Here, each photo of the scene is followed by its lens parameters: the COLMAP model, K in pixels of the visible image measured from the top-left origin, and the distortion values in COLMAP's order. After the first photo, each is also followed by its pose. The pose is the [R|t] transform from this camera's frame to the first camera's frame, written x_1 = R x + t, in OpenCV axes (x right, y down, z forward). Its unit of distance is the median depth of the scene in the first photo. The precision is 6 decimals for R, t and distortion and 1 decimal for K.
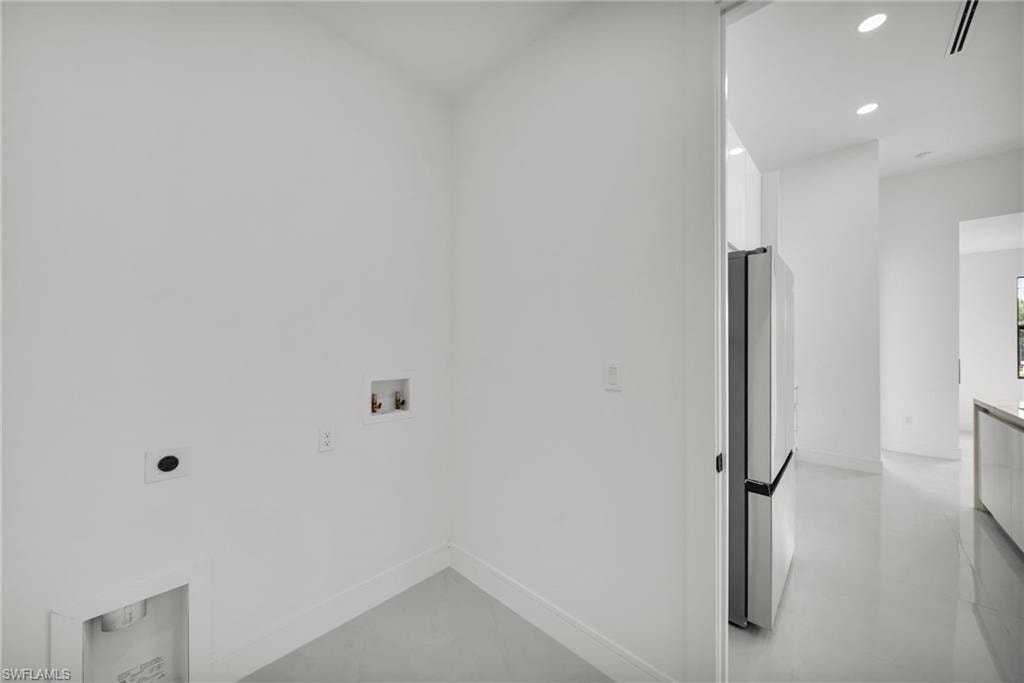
lens RADIAL K [[357.2, 0, 511.5], [0, 357.2, 346.5], [0, 0, 1]] dist [0.001142, 0.000272]
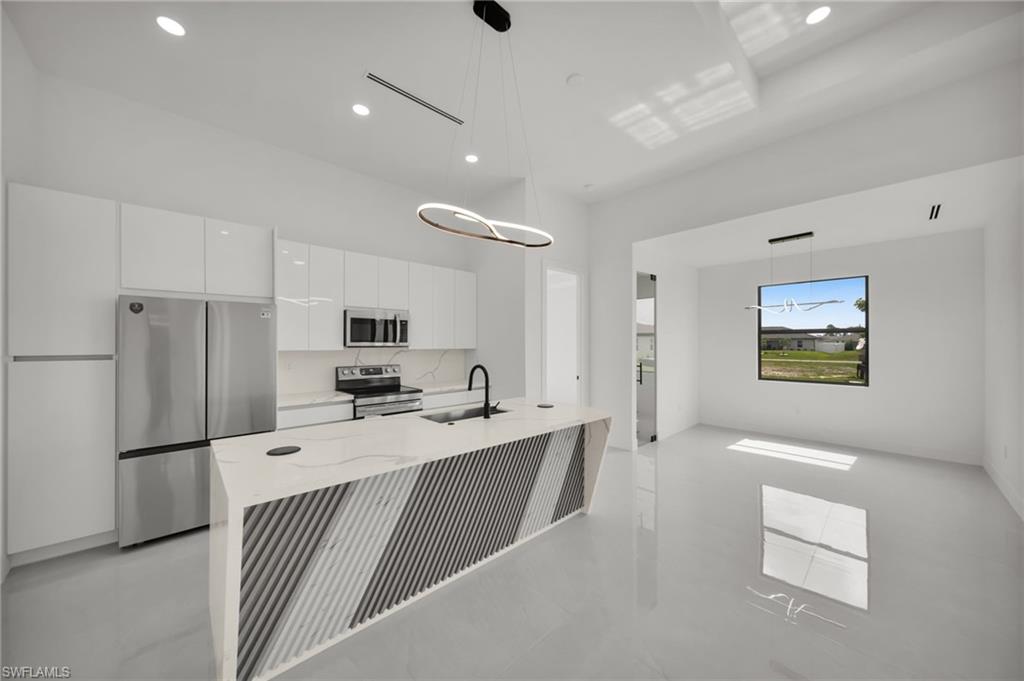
lens RADIAL K [[357.2, 0, 505.4], [0, 357.2, 342.6], [0, 0, 1]] dist [0.001142, 0.000272]
pose [[0.997085, -0.004555, -0.076169, 1.446859], [0.004259, 0.999983, -0.004054, -0.031628], [0.076186, 0.003717, 0.997087, -0.264407]]
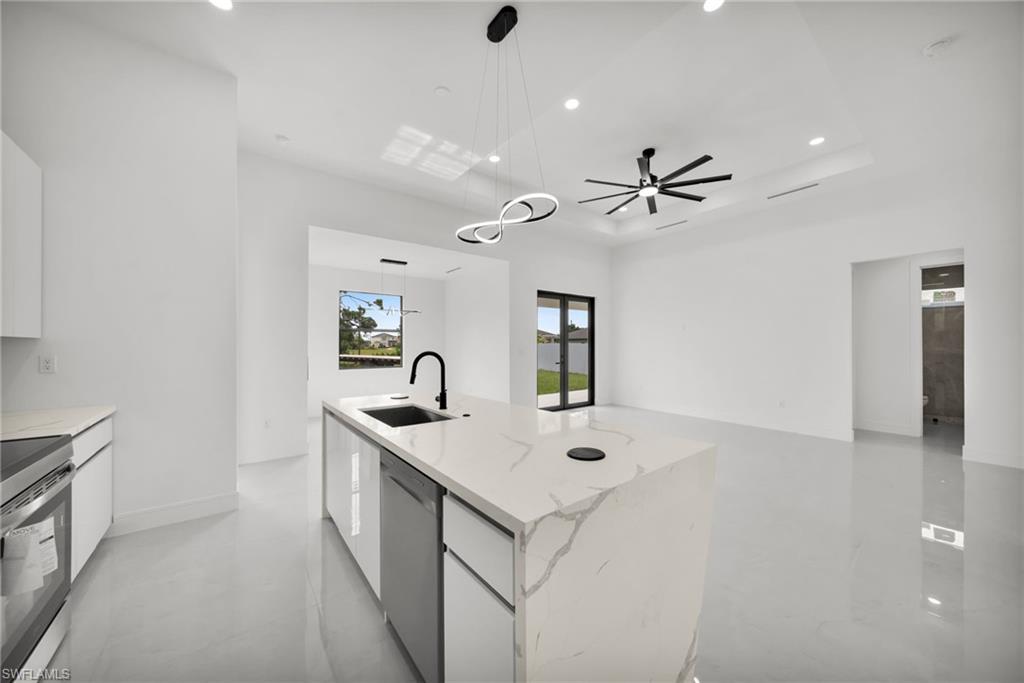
lens RADIAL K [[357.2, 0, 509.8], [0, 357.2, 341.1], [0, 0, 1]] dist [0.001142, 0.000272]
pose [[0.154305, 0.002246, 0.988021, 0.467638], [0.000605, 0.999997, -0.002368, 0.001401], [-0.988023, 0.000963, 0.154303, 0.387295]]
